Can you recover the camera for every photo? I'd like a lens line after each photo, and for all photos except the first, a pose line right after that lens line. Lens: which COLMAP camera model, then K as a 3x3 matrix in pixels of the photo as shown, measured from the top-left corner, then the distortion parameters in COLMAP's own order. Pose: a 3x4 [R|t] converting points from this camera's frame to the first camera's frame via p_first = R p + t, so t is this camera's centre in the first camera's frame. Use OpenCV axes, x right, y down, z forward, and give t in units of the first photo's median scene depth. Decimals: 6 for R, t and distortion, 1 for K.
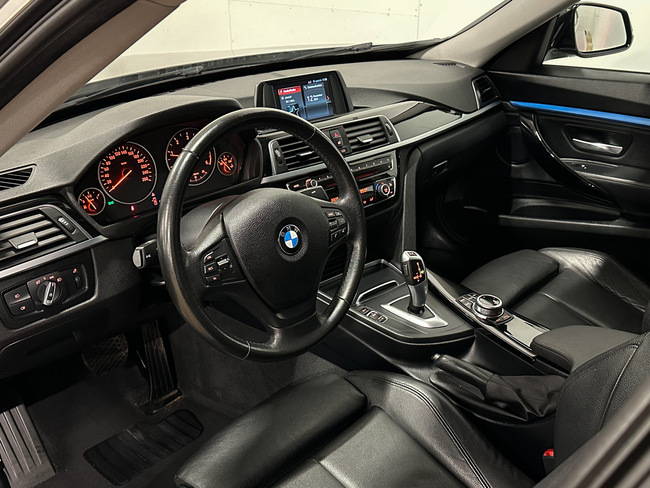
lens RADIAL K [[613.8, 0, 325.0], [0, 613.8, 244.0], [0, 0, 1]] dist [0.065620, -0.004342]
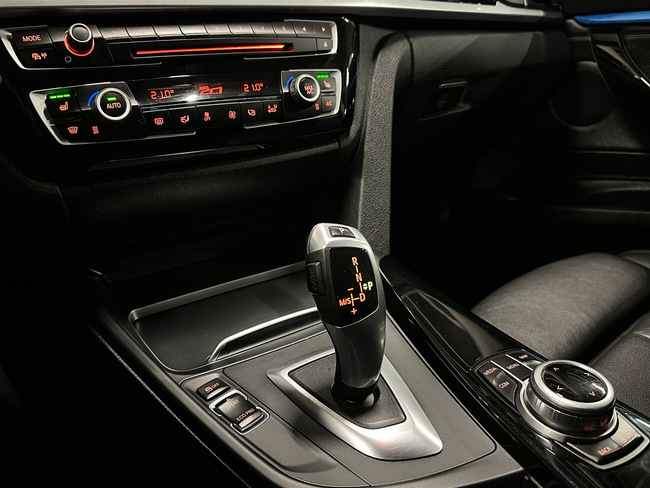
lens RADIAL K [[520.0, 0, 325.0], [0, 520.0, 244.0], [0, 0, 1]] dist [-0.029132, 0.002431]
pose [[0.994538, 0.026829, -0.100869, 0.150232], [-0.031493, 0.998493, -0.044935, 0.033495], [0.099512, 0.047866, 0.993884, 0.660872]]
